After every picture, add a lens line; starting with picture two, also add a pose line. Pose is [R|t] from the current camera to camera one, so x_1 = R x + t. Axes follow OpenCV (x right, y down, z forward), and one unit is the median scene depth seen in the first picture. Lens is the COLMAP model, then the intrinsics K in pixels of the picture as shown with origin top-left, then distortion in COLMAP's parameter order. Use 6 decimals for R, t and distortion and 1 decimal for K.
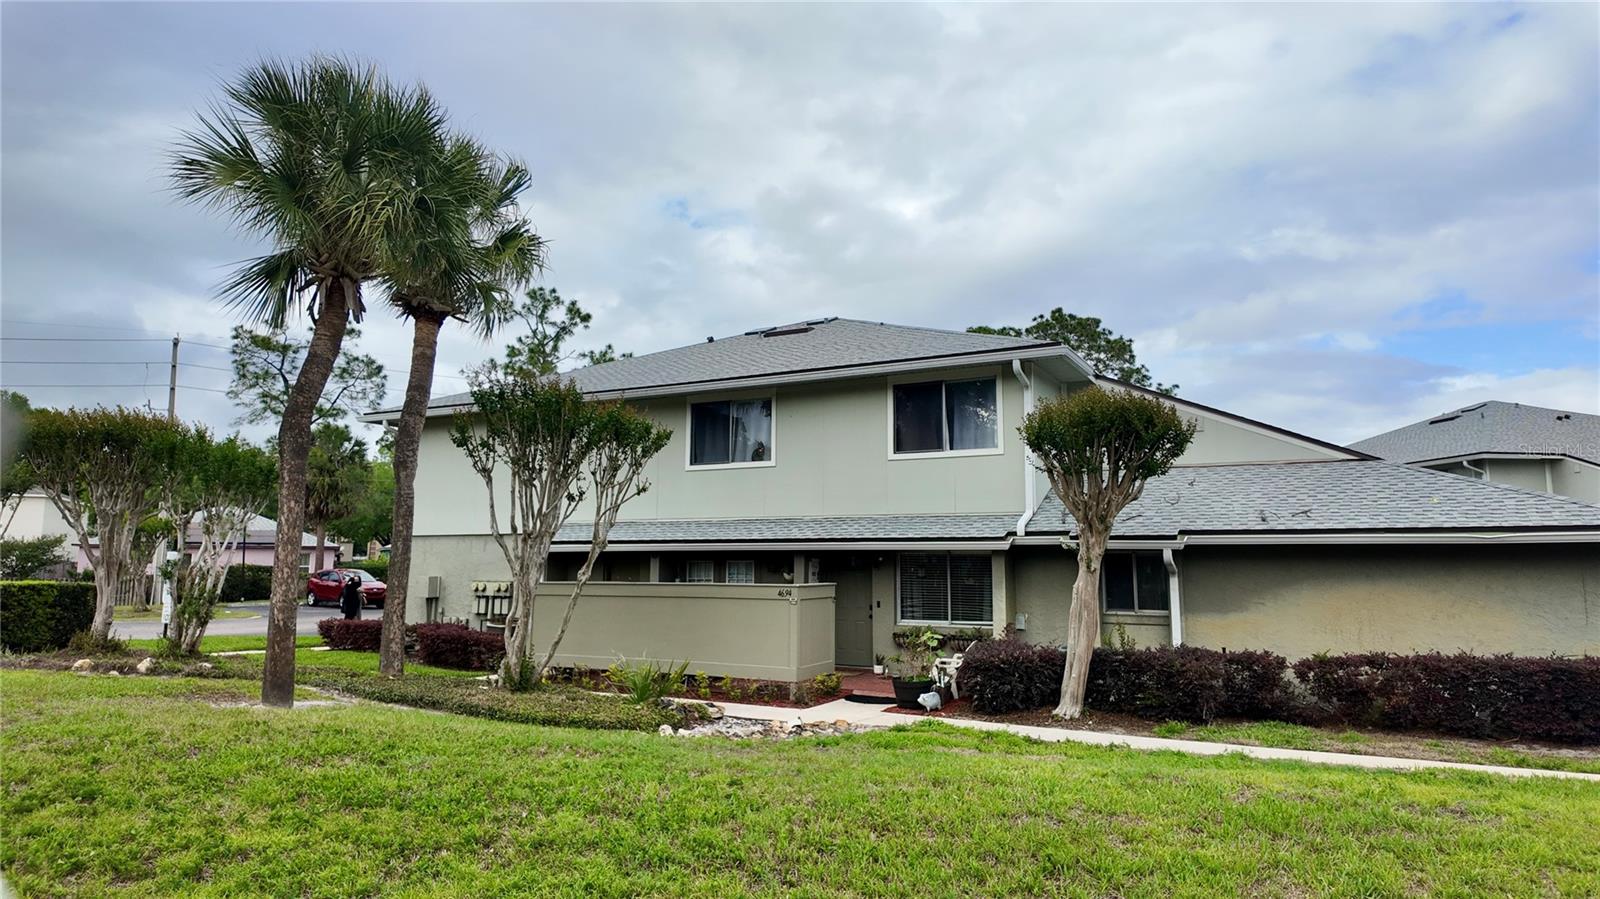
lens RADIAL K [[946.8, 0, 804.5], [0, 946.8, 442.1], [0, 0, 1]] dist [0.039459, -0.028432]
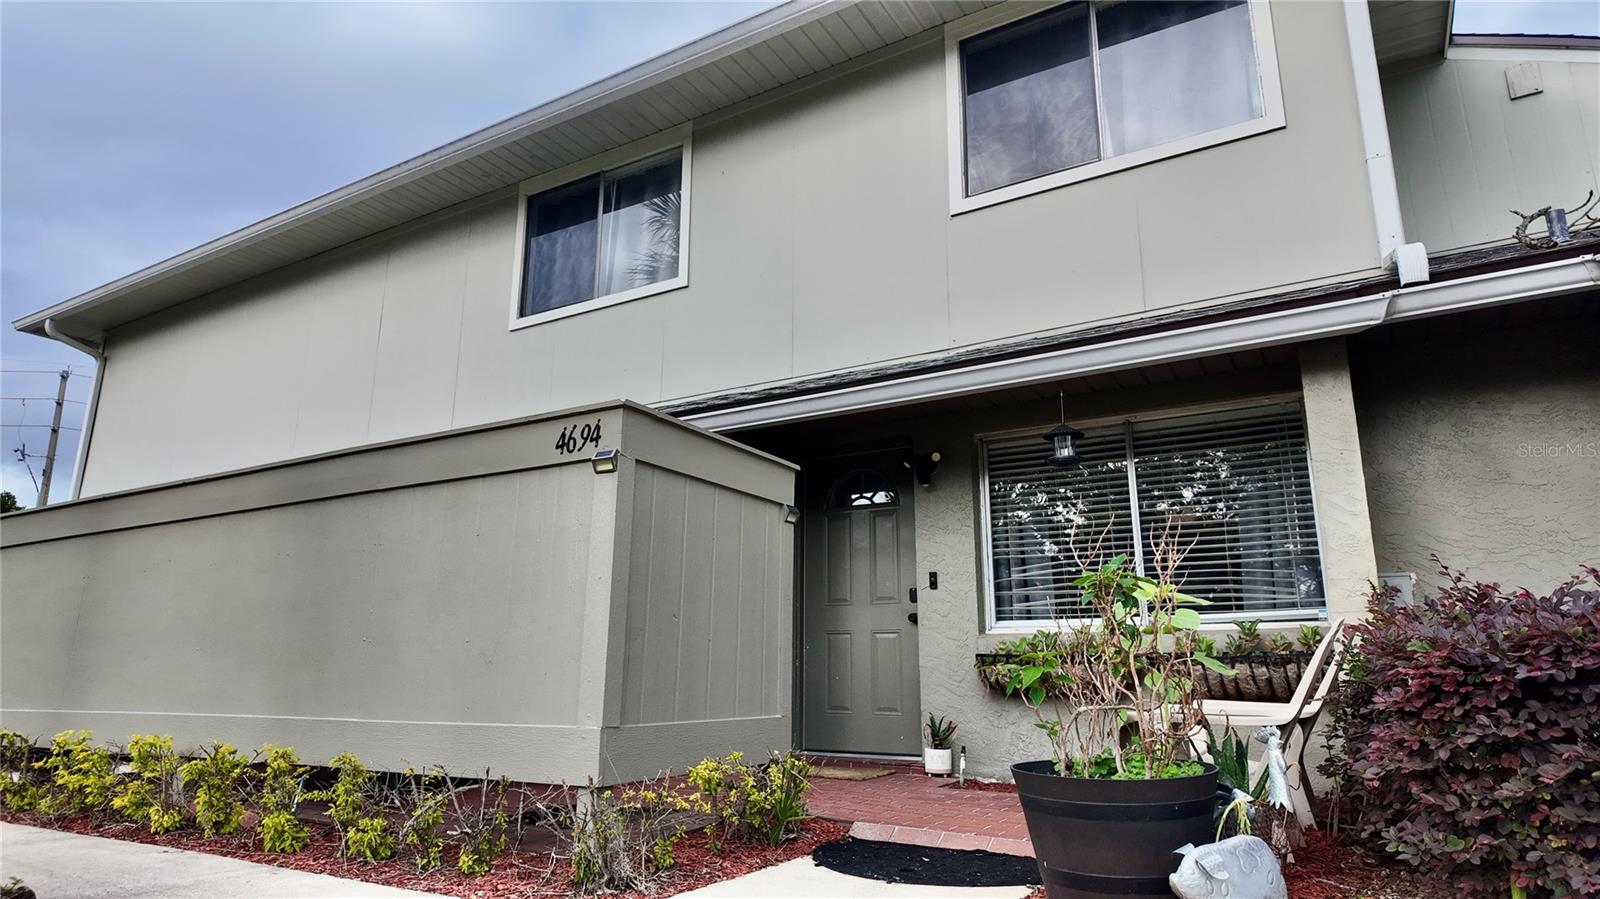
lens RADIAL K [[946.8, 0, 802.2], [0, 946.8, 455.1], [0, 0, 1]] dist [0.039459, -0.028432]
pose [[0.998924, -0.013539, -0.044355, 0.044469], [0.008515, 0.993722, -0.111552, 0.165142], [0.045587, 0.111054, 0.992768, 0.631616]]
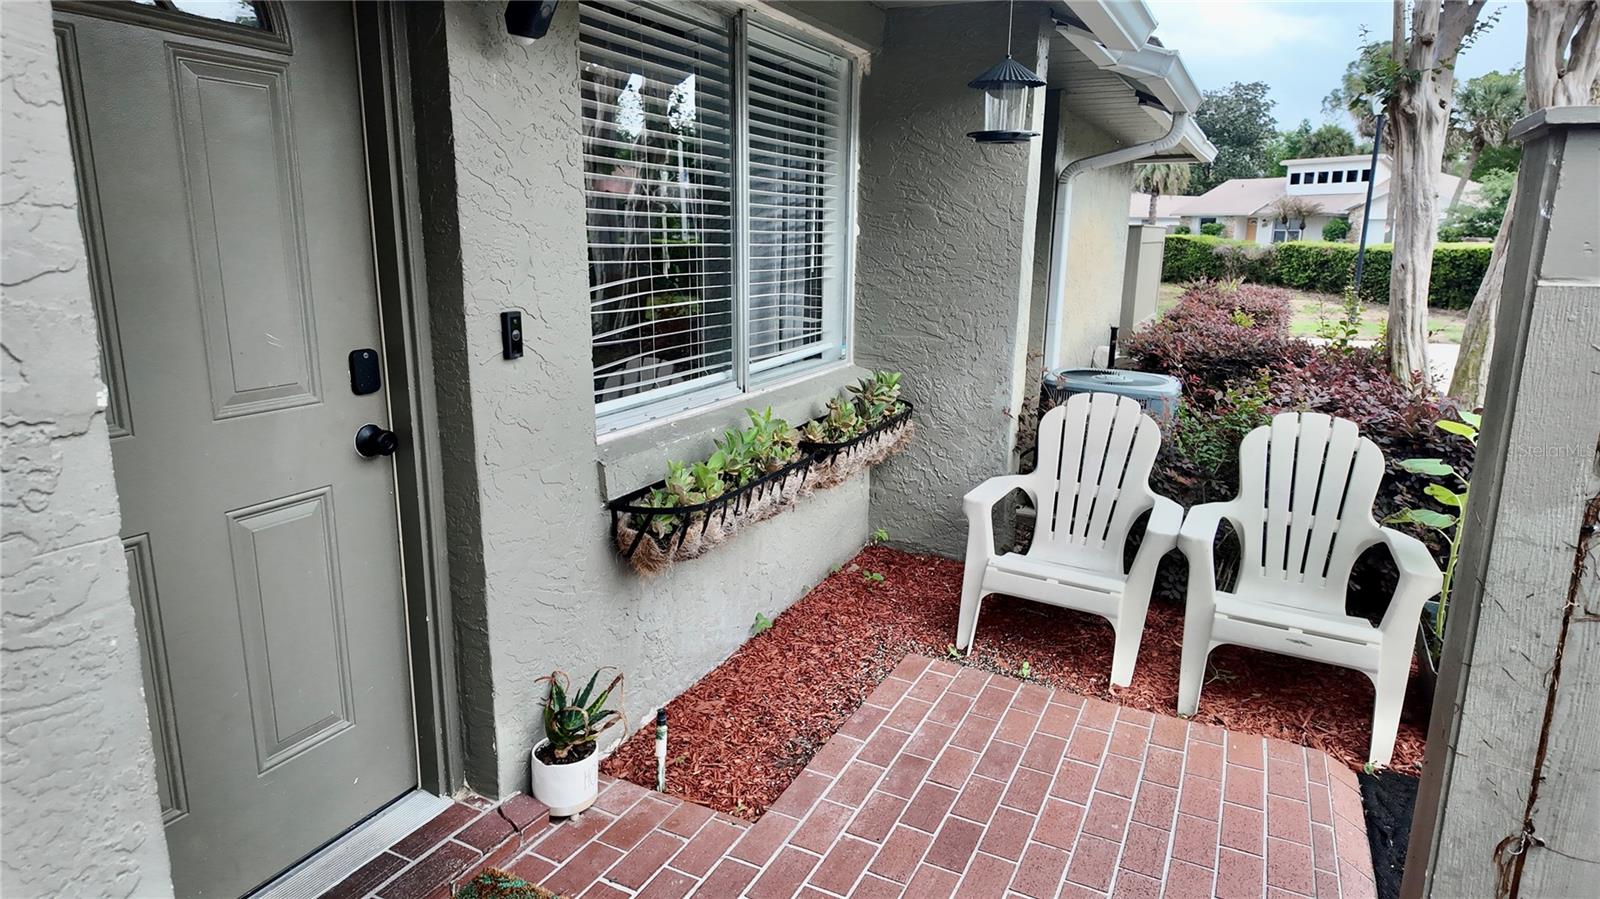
lens RADIAL K [[946.8, 0, 810.7], [0, 946.8, 443.6], [0, 0, 1]] dist [0.039459, -0.028432]
pose [[-0.027187, -0.227719, 0.973347, -0.054216], [-0.137352, 0.965323, 0.222006, 0.152392], [-0.990149, -0.127655, -0.057522, 0.975349]]
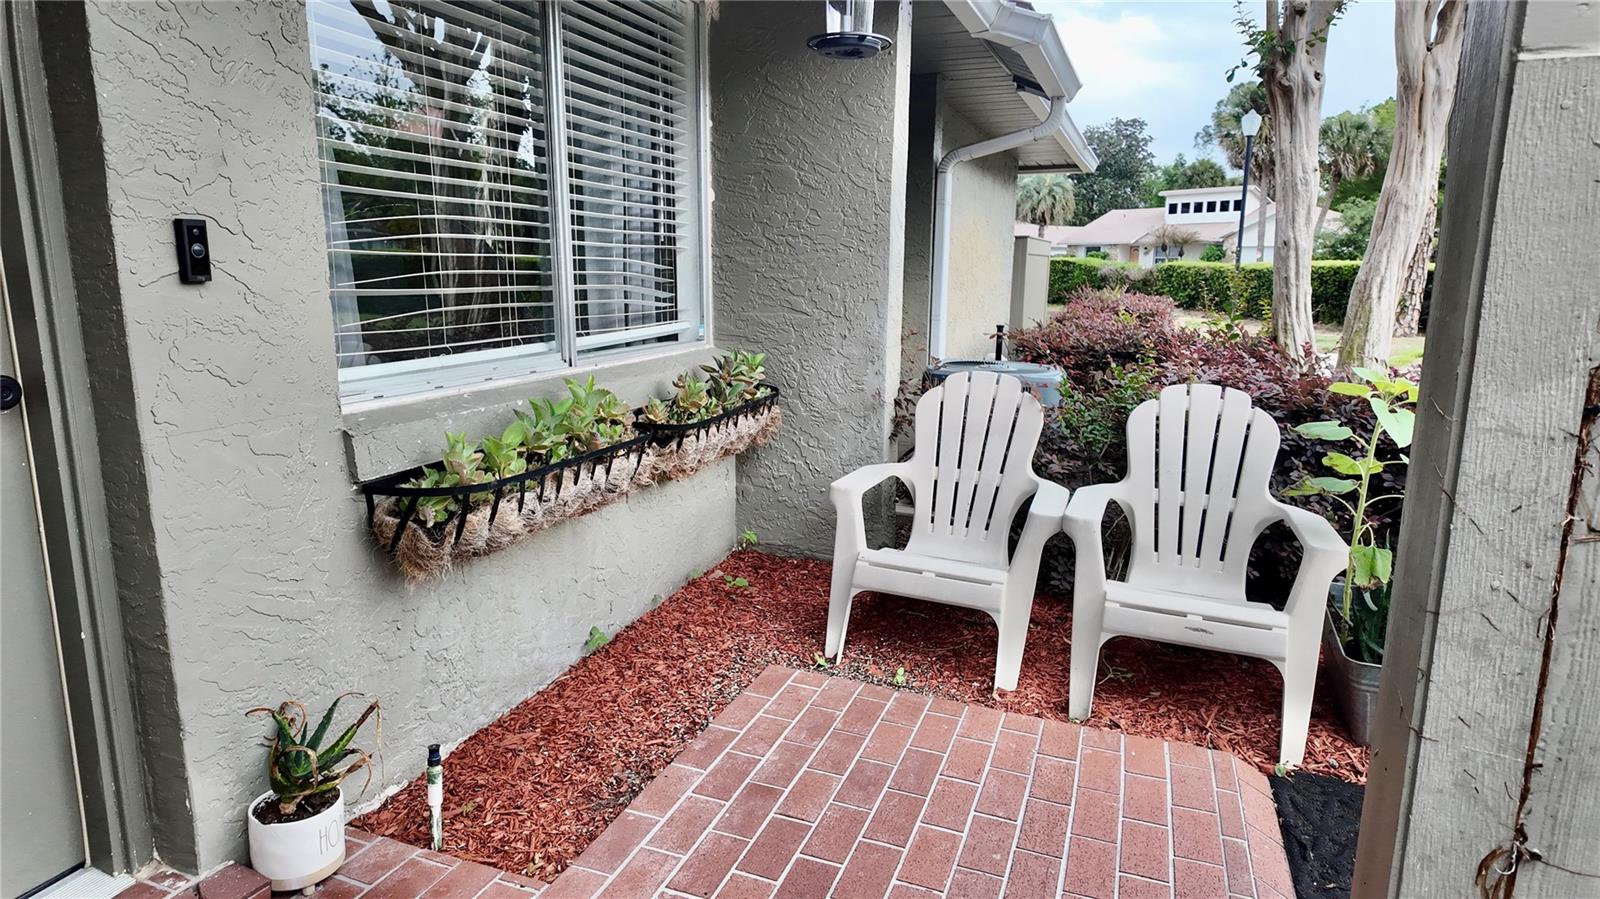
lens RADIAL K [[946.8, 0, 811.0], [0, 946.8, 442.0], [0, 0, 1]] dist [0.039459, -0.028432]
pose [[-0.127830, -0.194517, 0.972534, -0.030470], [-0.136309, 0.974719, 0.177038, 0.165834], [-0.982384, -0.109935, -0.151113, 0.960282]]
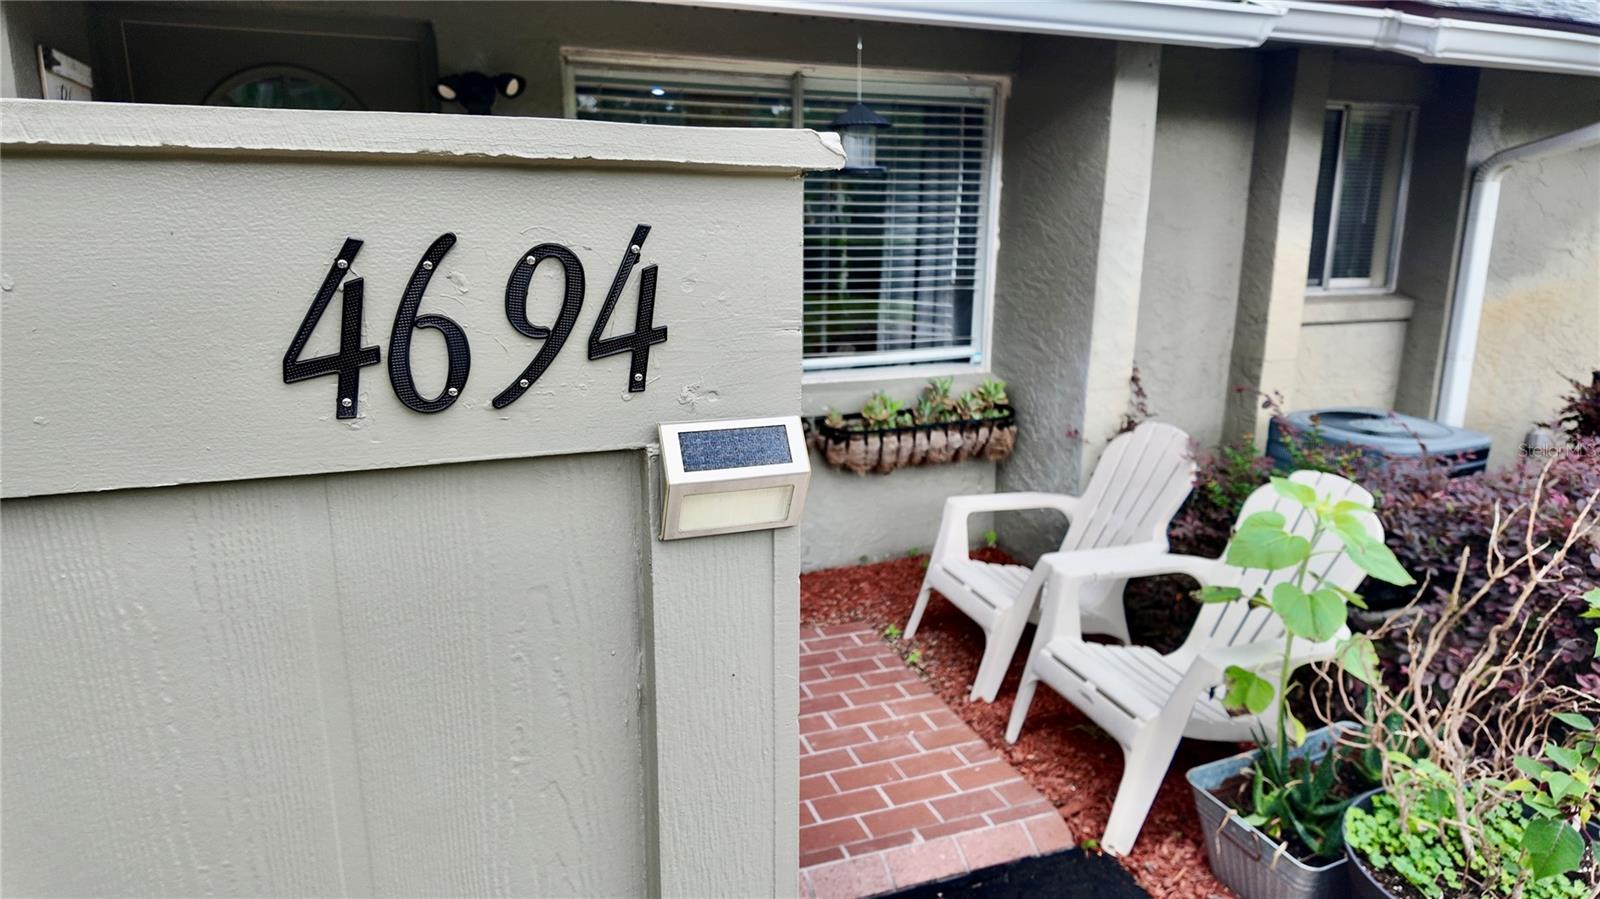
lens RADIAL K [[946.8, 0, 800.7], [0, 946.8, 448.8], [0, 0, 1]] dist [0.039459, -0.028432]
pose [[0.659516, -0.174263, 0.731212, -0.037567], [-0.098244, 0.944430, 0.313688, 0.127595], [-0.745243, -0.278719, 0.605746, 0.818779]]
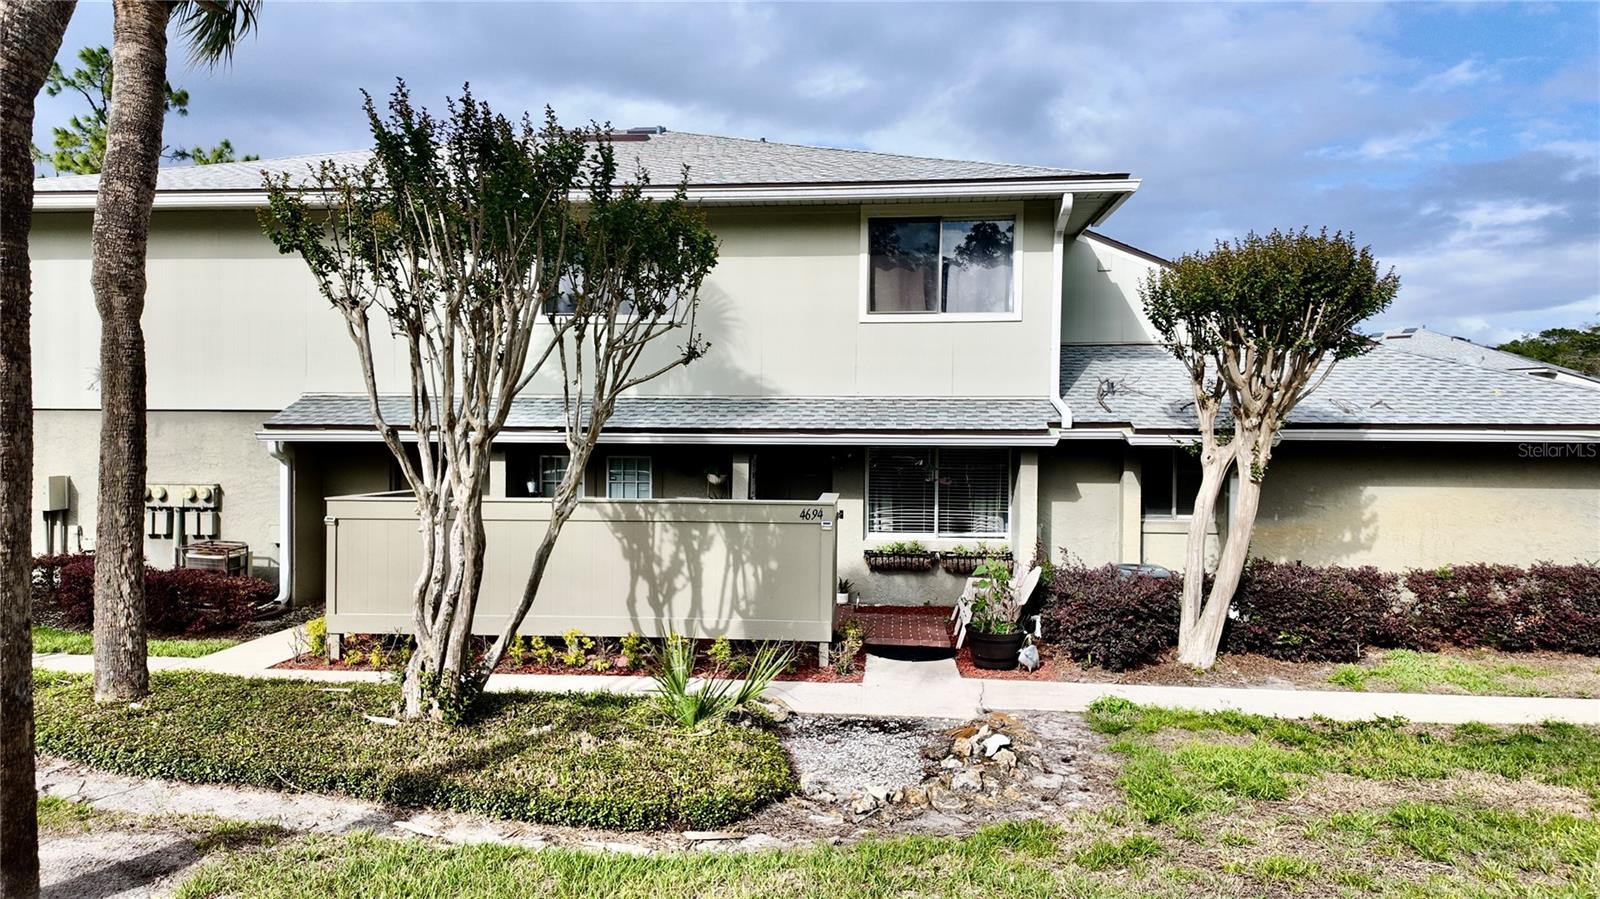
lens RADIAL K [[946.8, 0, 797.1], [0, 946.8, 453.1], [0, 0, 1]] dist [0.039459, -0.028432]
pose [[0.923033, -0.007434, 0.384650, -0.245811], [-0.051112, 0.988581, 0.141757, 0.018701], [-0.381312, -0.150506, 0.912113, 0.337962]]
